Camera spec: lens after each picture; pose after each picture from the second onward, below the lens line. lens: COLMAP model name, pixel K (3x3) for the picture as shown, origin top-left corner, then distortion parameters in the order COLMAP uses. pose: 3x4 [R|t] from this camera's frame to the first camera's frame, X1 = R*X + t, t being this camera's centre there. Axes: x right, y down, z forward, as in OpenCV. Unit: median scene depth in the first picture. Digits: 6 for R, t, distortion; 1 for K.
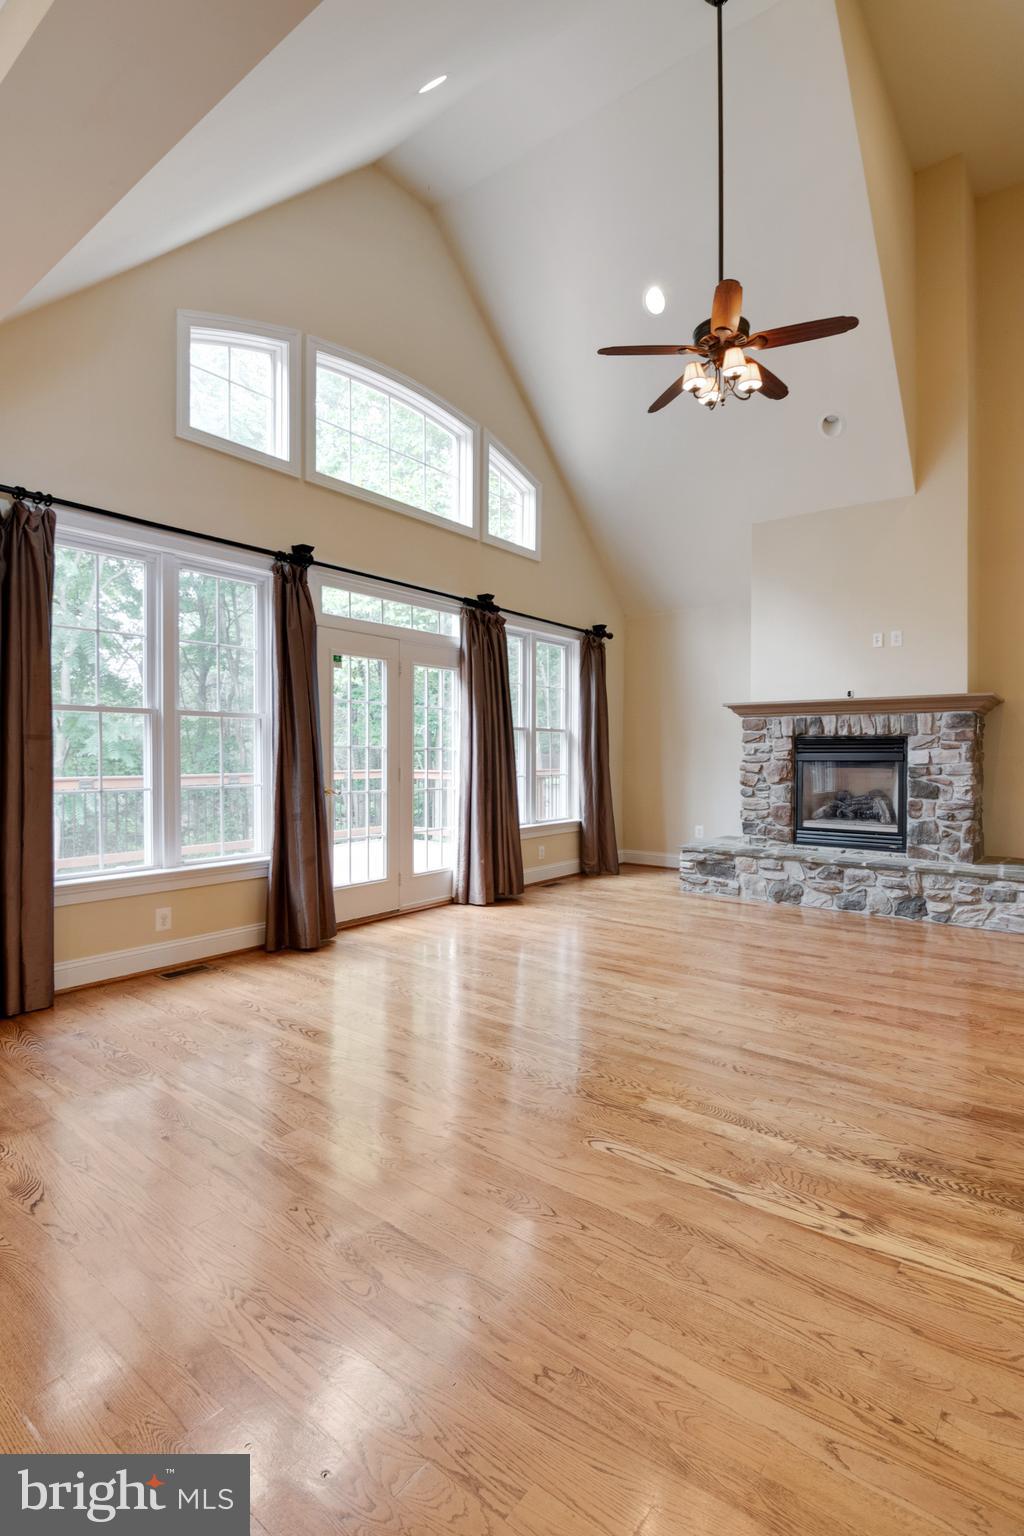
lens RADIAL K [[751.3, 0, 525.0], [0, 751.3, 754.2], [0, 0, 1]] dist [-0.003942, -0.012067]
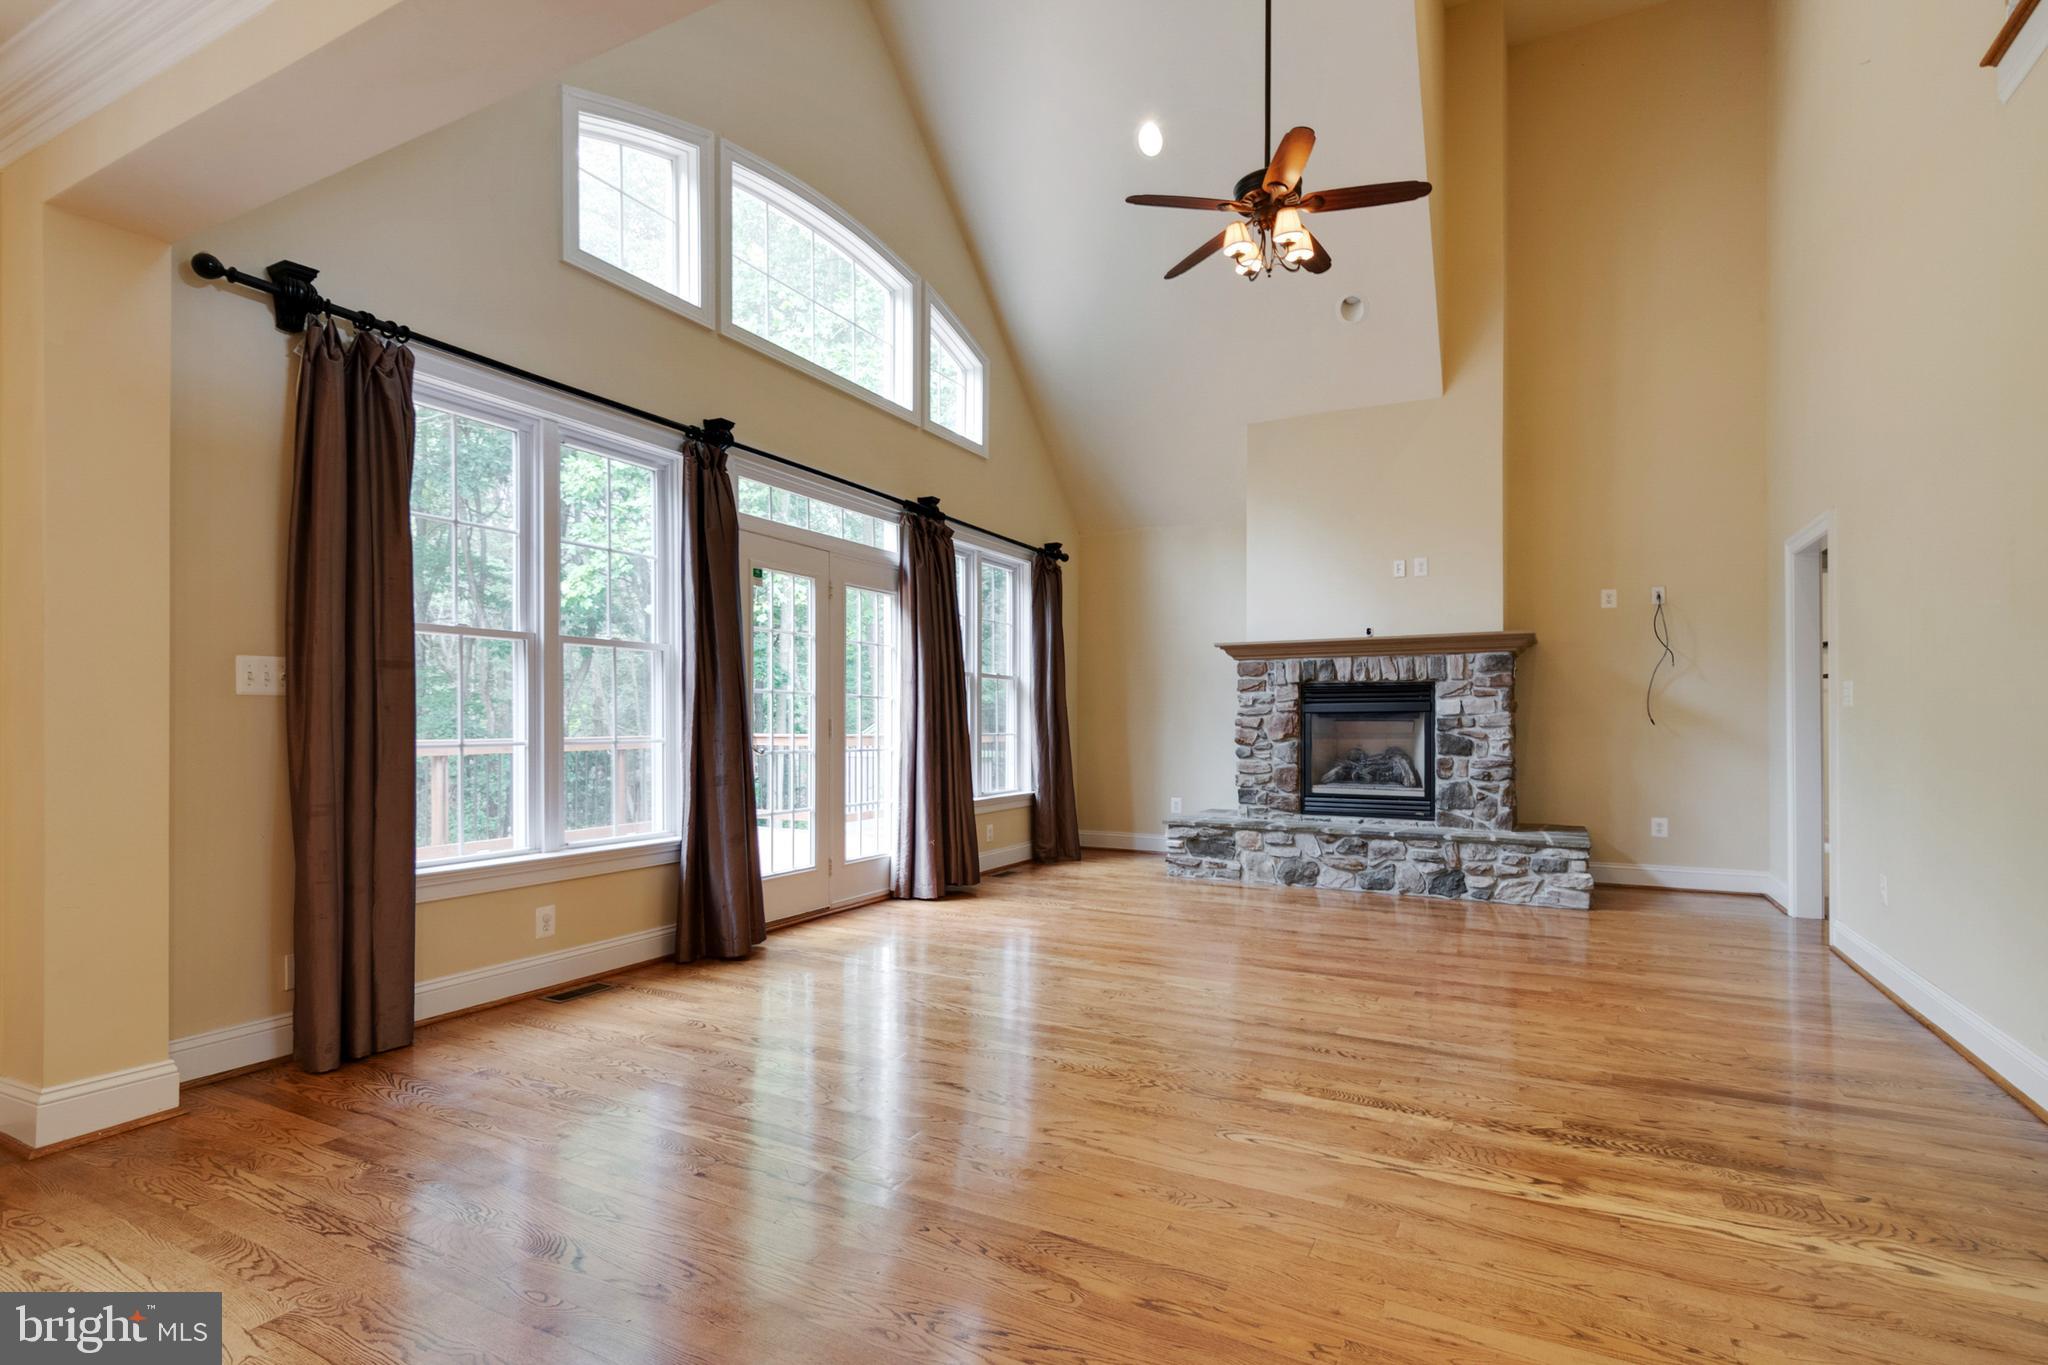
lens RADIAL K [[1001.8, 0, 1030.7], [0, 1001.8, 716.5], [0, 0, 1]] dist [-0.003942, -0.012067]
pose [[0.984226, -0.002309, 0.176901, -0.150869], [0.004078, 0.999945, -0.009640, 0.025831], [-0.176869, 0.010210, 0.984181, -0.030982]]
